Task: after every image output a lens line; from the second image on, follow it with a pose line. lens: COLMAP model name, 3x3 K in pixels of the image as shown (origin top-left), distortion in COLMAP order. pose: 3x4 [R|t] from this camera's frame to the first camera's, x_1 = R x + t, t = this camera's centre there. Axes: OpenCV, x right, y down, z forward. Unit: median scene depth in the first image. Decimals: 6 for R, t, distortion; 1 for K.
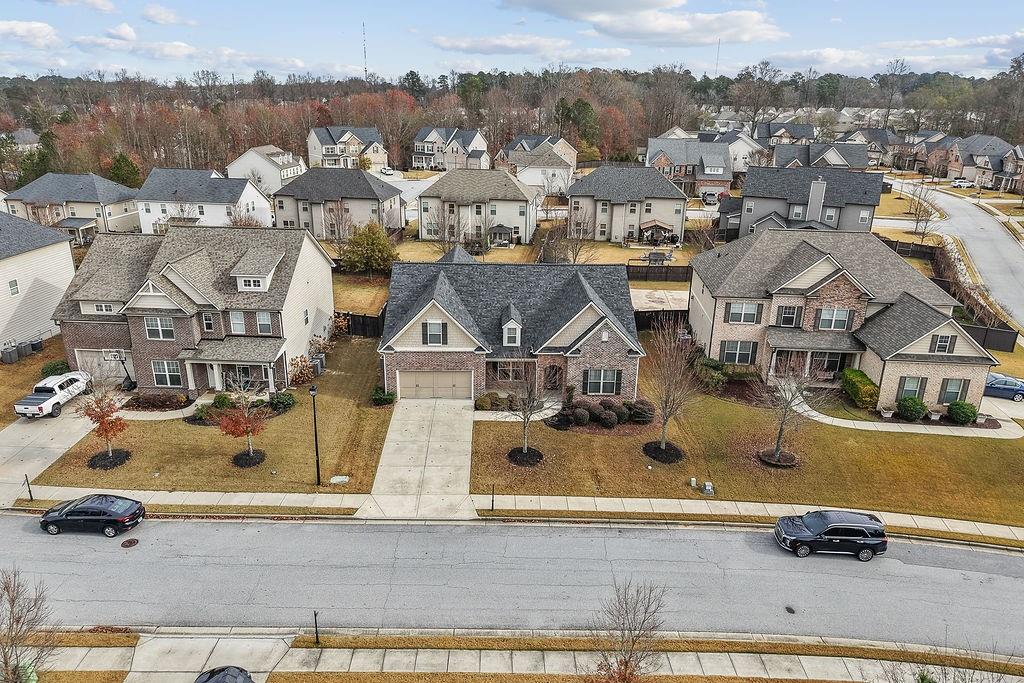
lens RADIAL K [[684.8, 0, 510.4], [0, 684.8, 347.2], [0, 0, 1]] dist [0.021618, -0.021066]
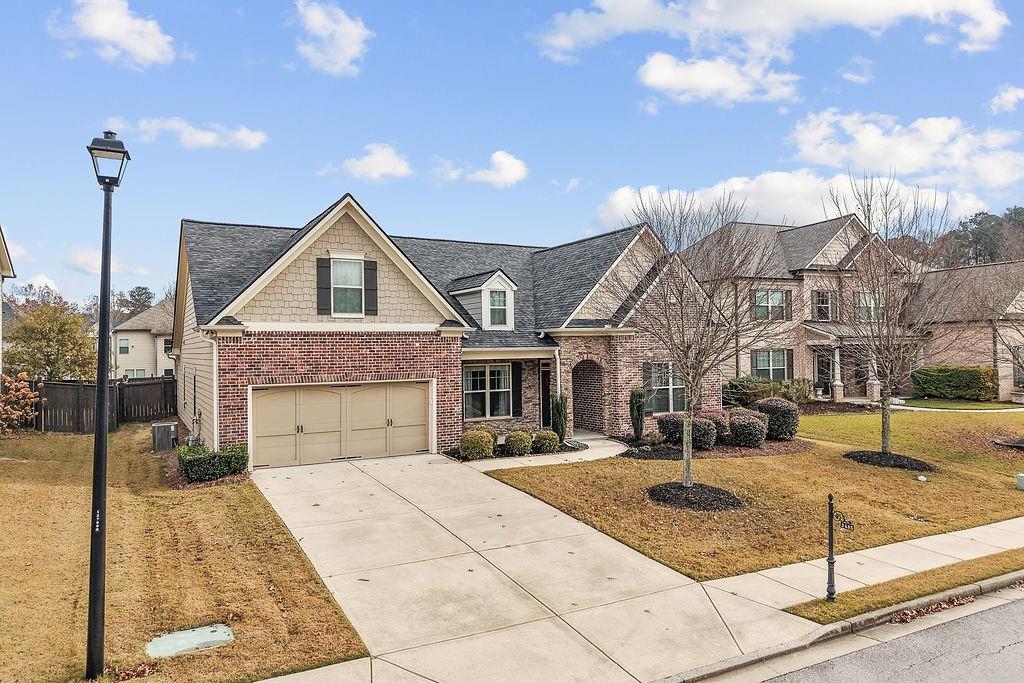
lens RADIAL K [[684.8, 0, 514.1], [0, 684.8, 345.9], [0, 0, 1]] dist [0.021618, -0.021066]
pose [[0.885066, -0.025161, 0.464785, -0.211901], [0.187639, 0.933095, -0.306798, 0.158016], [-0.425969, 0.358748, 0.830572, 0.609040]]
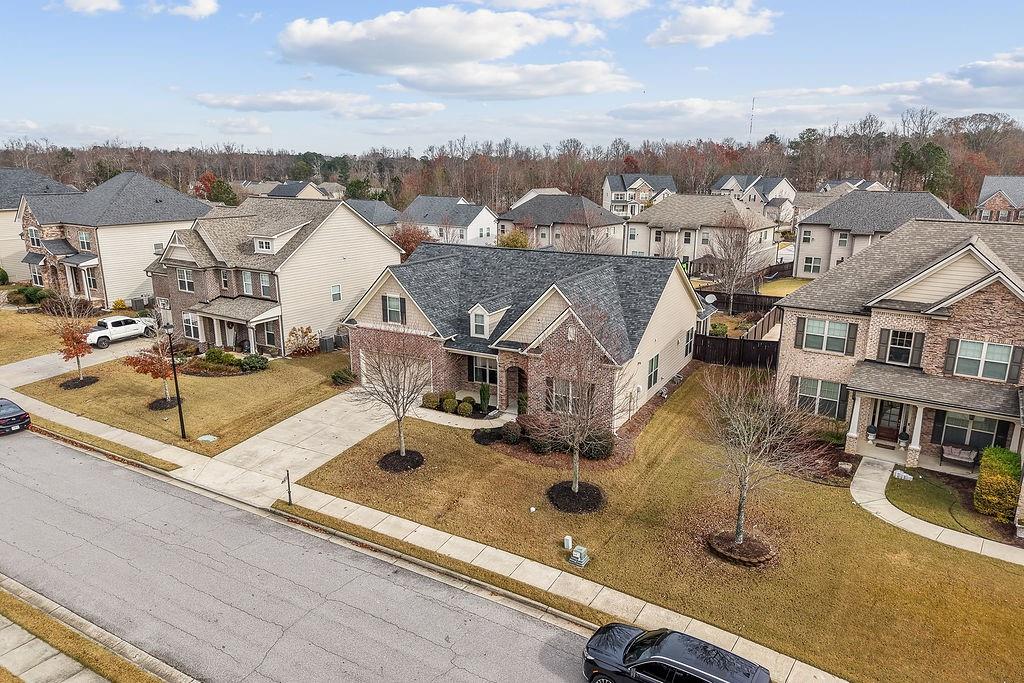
lens RADIAL K [[684.8, 0, 510.4], [0, 684.8, 344.4], [0, 0, 1]] dist [0.021618, -0.021066]
pose [[0.866203, 0.114208, -0.486466, 0.430500], [-0.163945, 0.984596, -0.060768, 0.049969], [0.472032, 0.132391, 0.871584, 0.318905]]
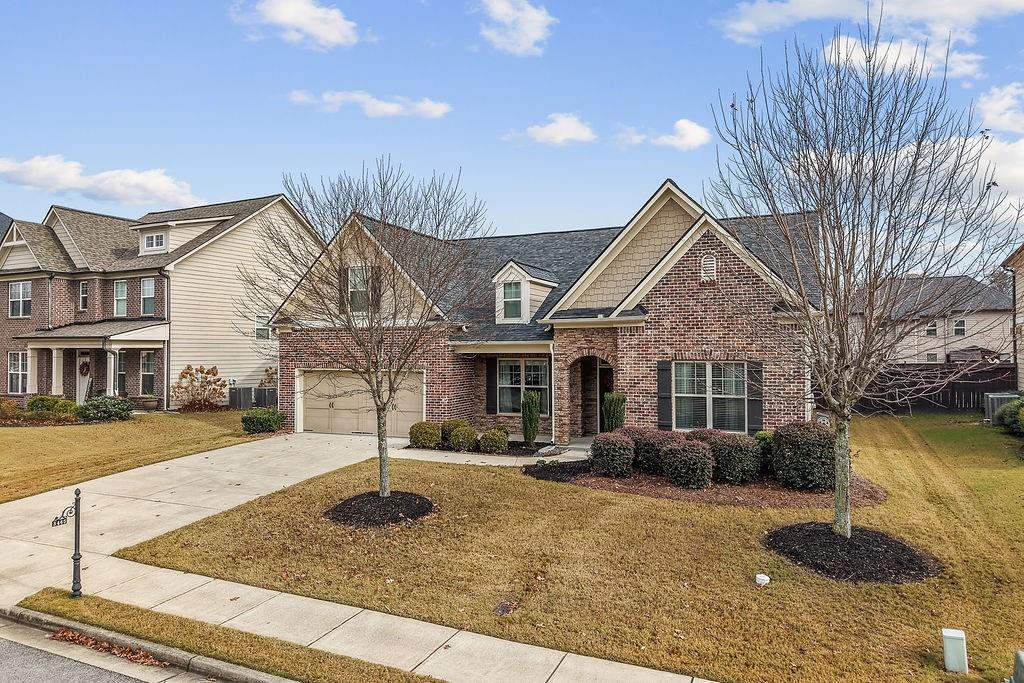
lens RADIAL K [[684.8, 0, 508.1], [0, 684.8, 337.1], [0, 0, 1]] dist [0.021618, -0.021066]
pose [[0.904483, -0.024766, -0.425789, 0.197092], [-0.133700, 0.931530, -0.338195, 0.164284], [0.405011, 0.362820, 0.839242, 0.621770]]
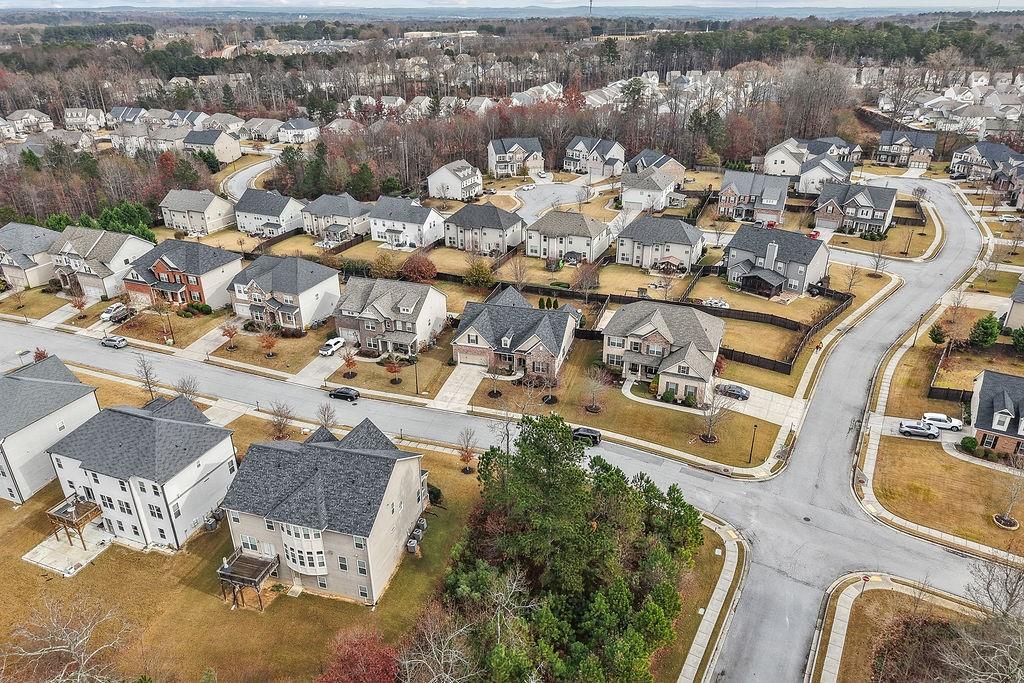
lens RADIAL K [[684.8, 0, 512.7], [0, 684.8, 340.0], [0, 0, 1]] dist [0.021618, -0.021066]
pose [[0.954530, 0.109946, -0.277101, 0.672012], [-0.084987, 0.991294, 0.100561, -0.264242], [0.285745, -0.072439, 0.955564, -1.221550]]
